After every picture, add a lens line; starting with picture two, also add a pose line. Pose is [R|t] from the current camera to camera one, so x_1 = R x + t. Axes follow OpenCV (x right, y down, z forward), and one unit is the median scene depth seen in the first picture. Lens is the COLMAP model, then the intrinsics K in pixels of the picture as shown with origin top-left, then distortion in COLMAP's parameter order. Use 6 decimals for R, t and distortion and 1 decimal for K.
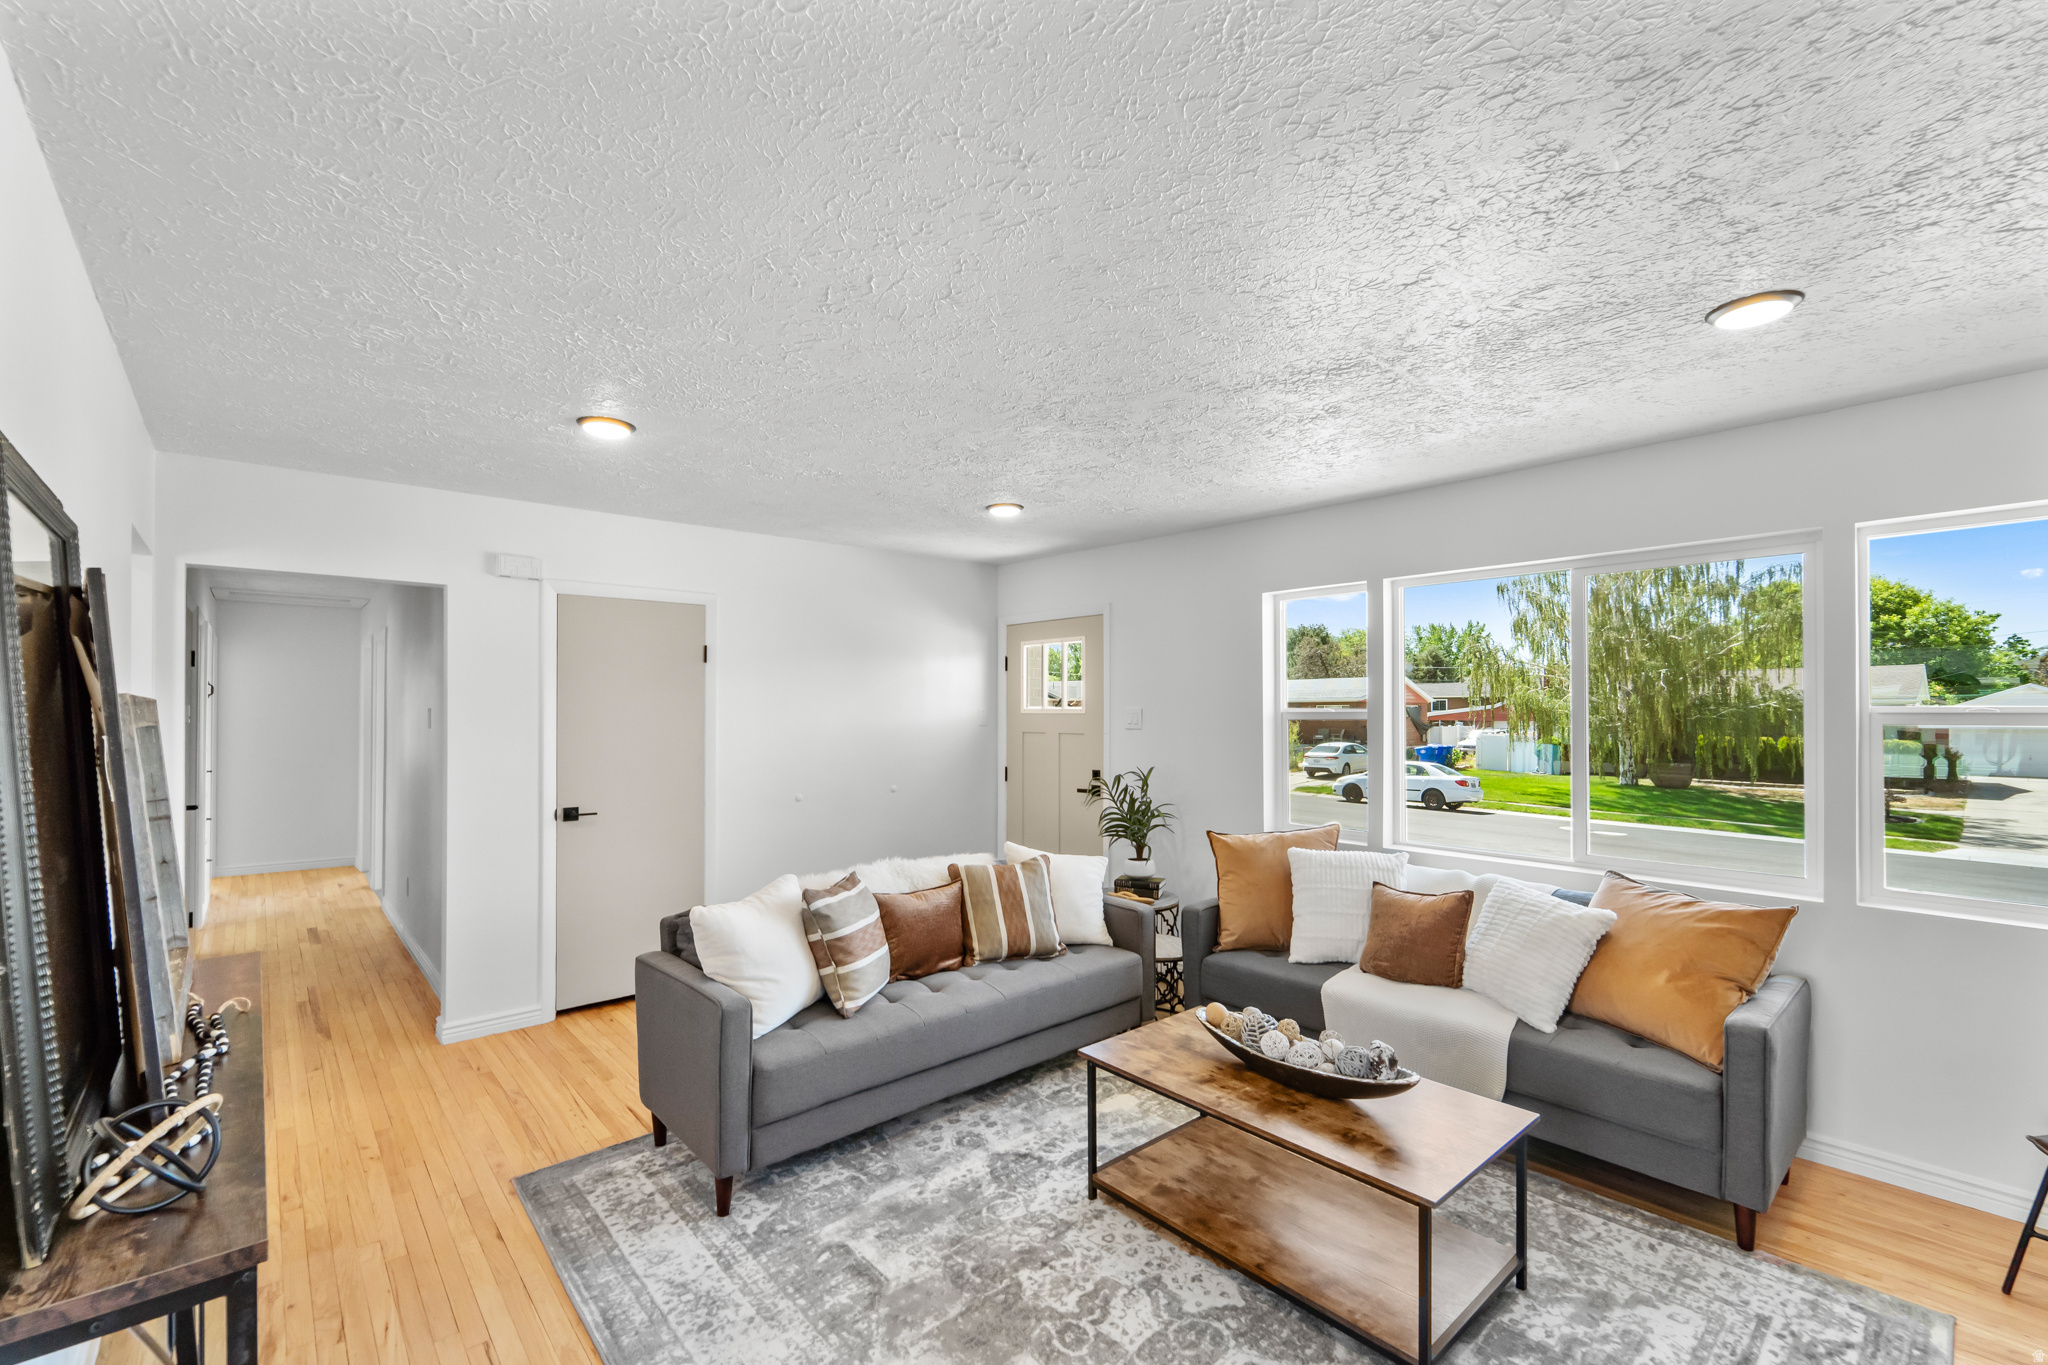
lens RADIAL K [[862.3, 0, 1023.7], [0, 862.3, 699.3], [0, 0, 1]] dist [-0.004562, -0.000105]
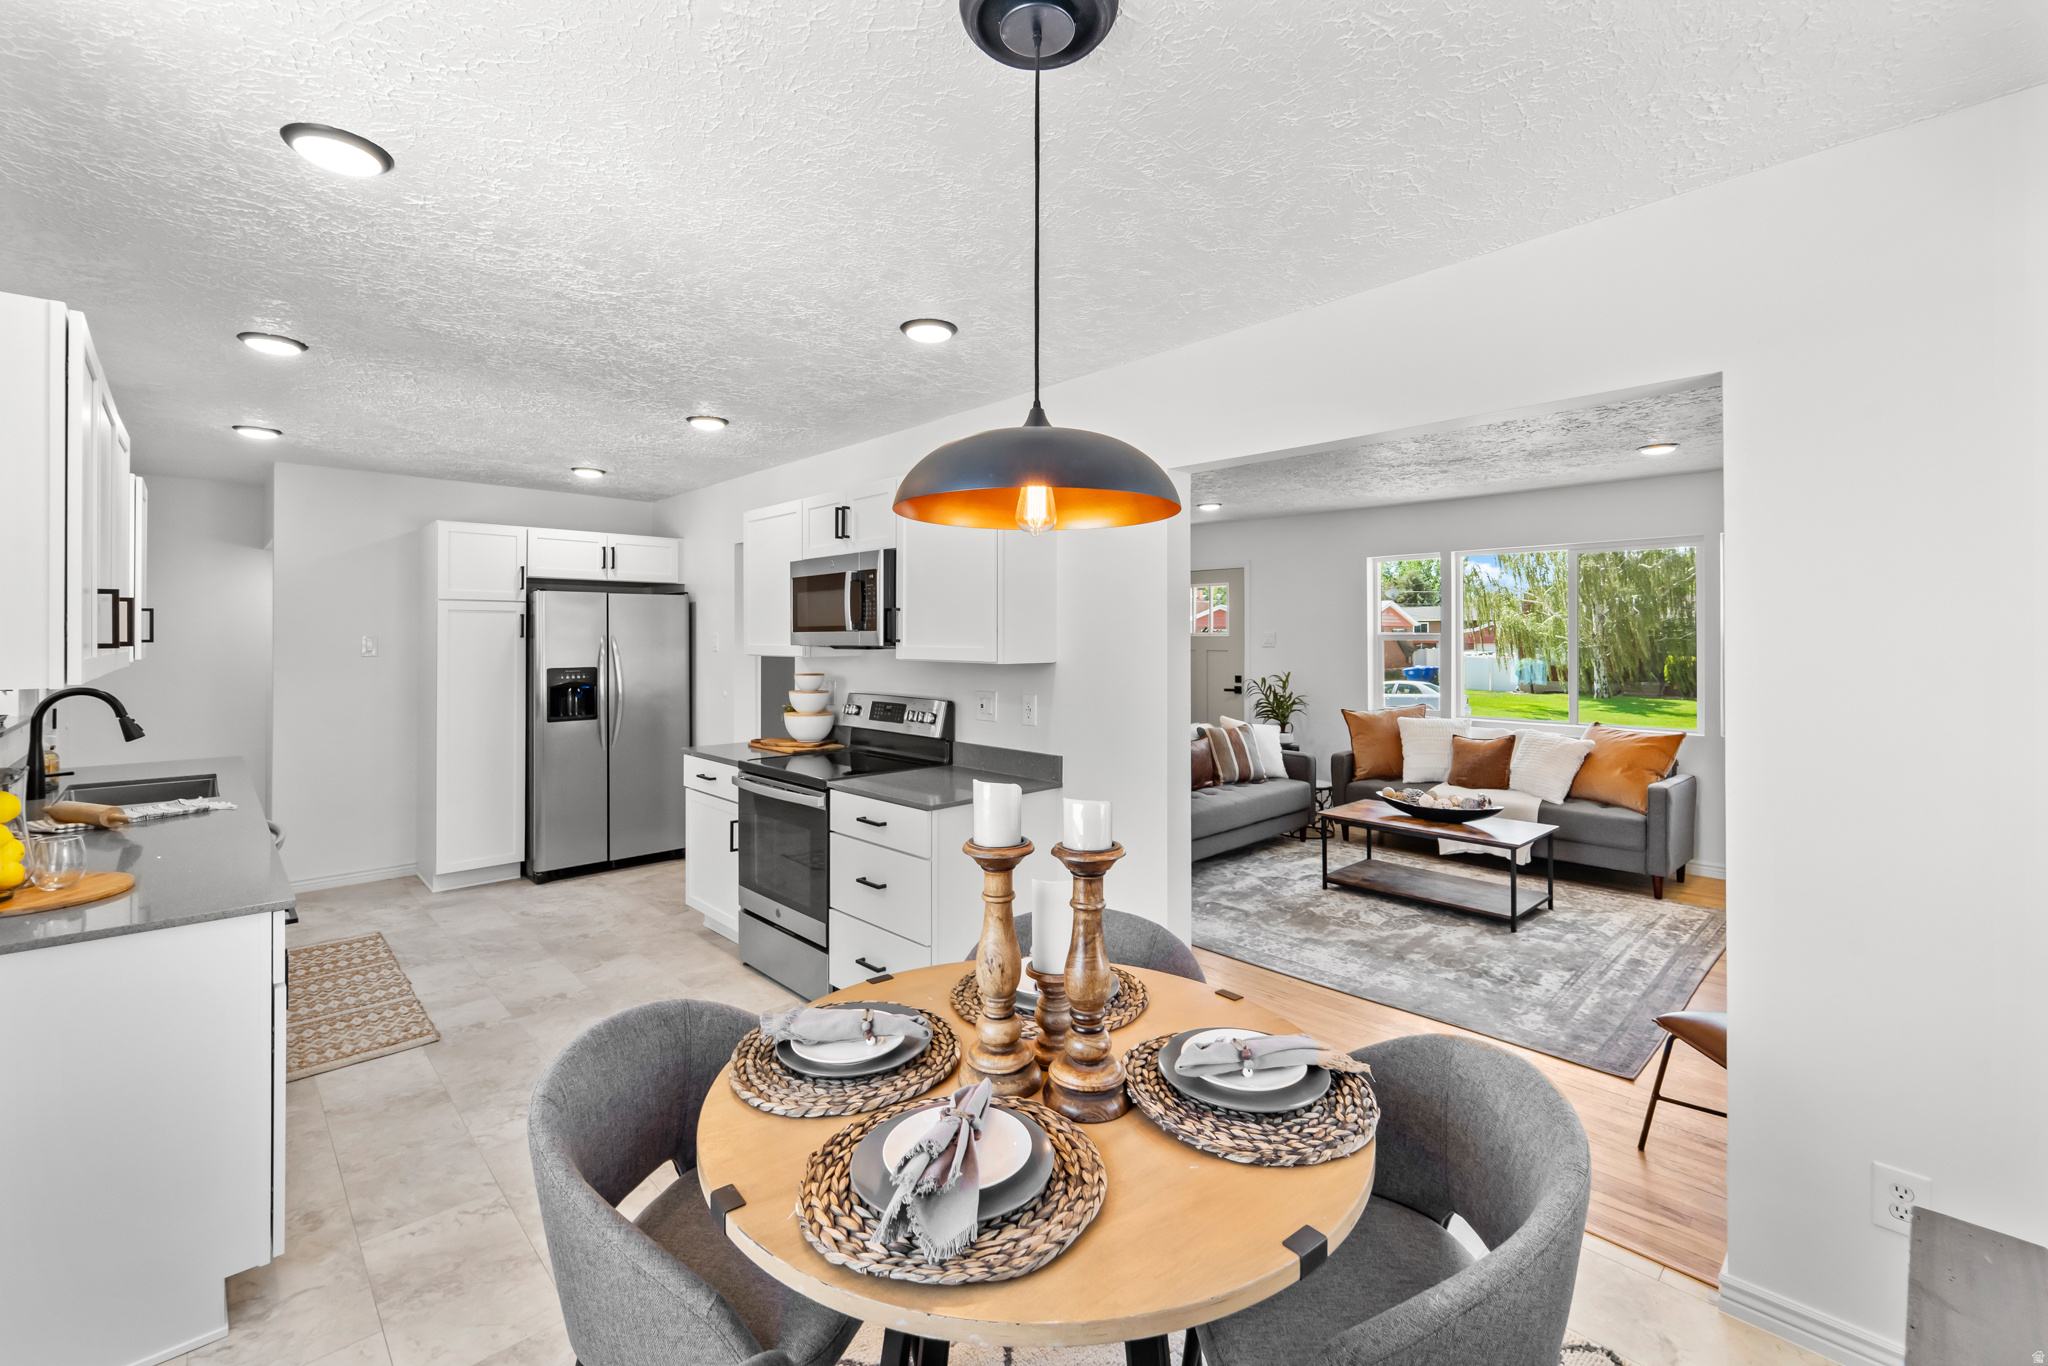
lens RADIAL K [[862.3, 0, 1025.2], [0, 862.3, 629.9], [0, 0, 1]] dist [-0.004562, -0.000105]
pose [[0.999784, -0.004030, 0.020397, -0.452888], [0.003895, 0.999970, 0.006683, -0.008529], [-0.020423, -0.006602, 0.999770, -0.651915]]
